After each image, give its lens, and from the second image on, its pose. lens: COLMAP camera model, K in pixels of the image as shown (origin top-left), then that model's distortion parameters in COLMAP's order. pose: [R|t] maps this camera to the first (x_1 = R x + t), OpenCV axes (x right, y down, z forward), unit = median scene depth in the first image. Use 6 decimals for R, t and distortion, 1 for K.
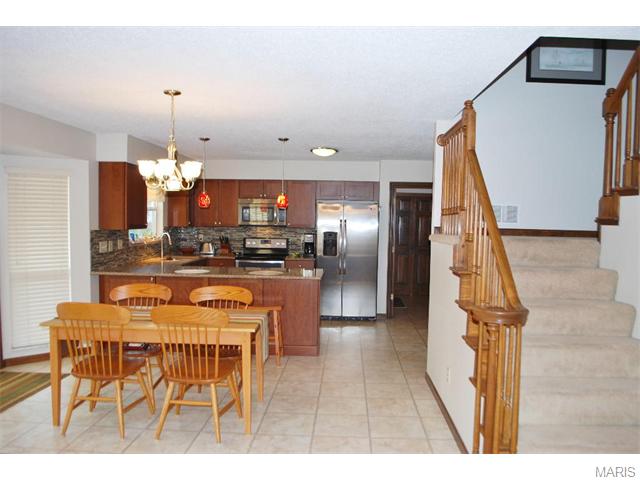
lens RADIAL K [[514.7, 0, 319.0], [0, 514.7, 242.0], [0, 0, 1]] dist [-0.076279, 0.010693]
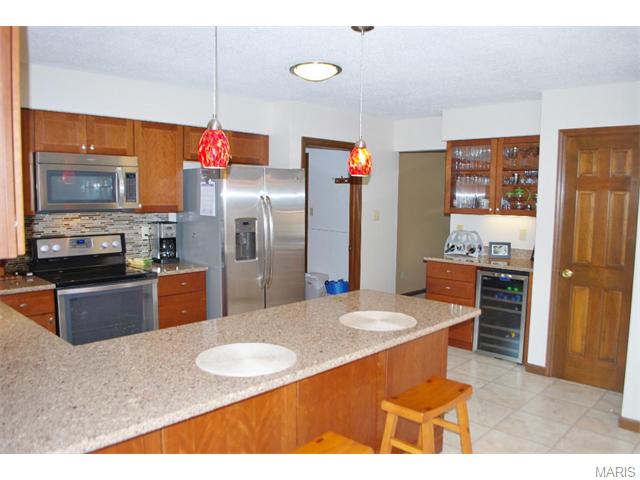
lens RADIAL K [[514.7, 0, 319.2], [0, 514.7, 238.8], [0, 0, 1]] dist [-0.076279, 0.010693]
pose [[0.666118, -0.079078, 0.741643, -0.330061], [0.034294, 0.996559, 0.075457, -0.035278], [-0.745058, -0.024829, 0.666537, 0.536529]]
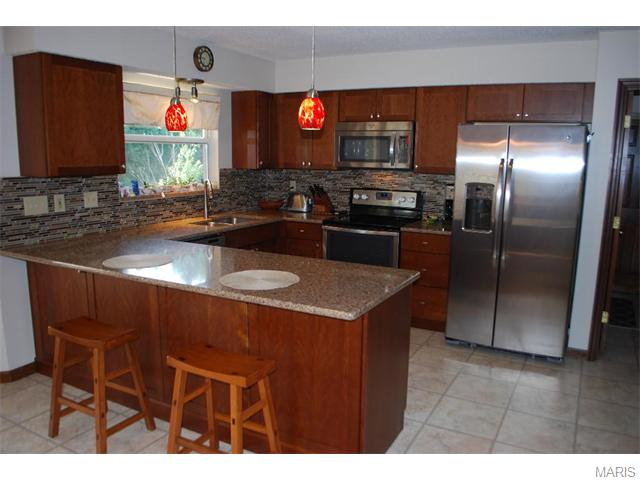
lens RADIAL K [[514.7, 0, 332.0], [0, 514.7, 241.1], [0, 0, 1]] dist [-0.076279, 0.010693]
pose [[0.912074, 0.067313, -0.404462, 0.092556], [-0.020651, 0.992722, 0.118646, -0.018860], [0.409505, -0.099861, 0.906826, 0.453856]]
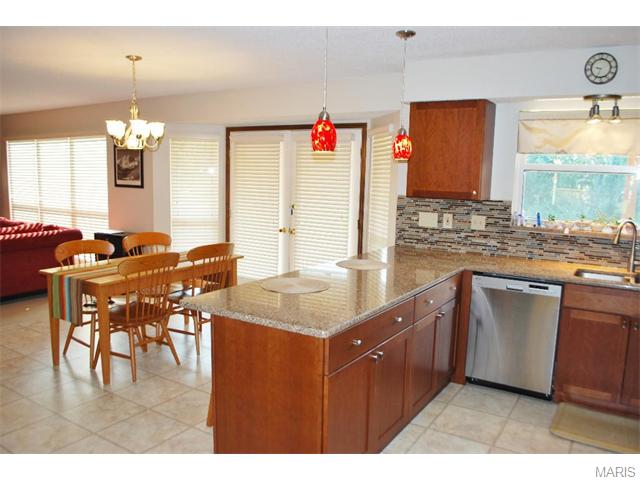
lens RADIAL K [[514.7, 0, 320.3], [0, 514.7, 241.8], [0, 0, 1]] dist [-0.076279, 0.010693]
pose [[-0.481755, 0.090212, -0.871650, 0.235501], [-0.074588, 0.986856, 0.143360, -0.040925], [0.873126, 0.134079, -0.468694, 0.907934]]
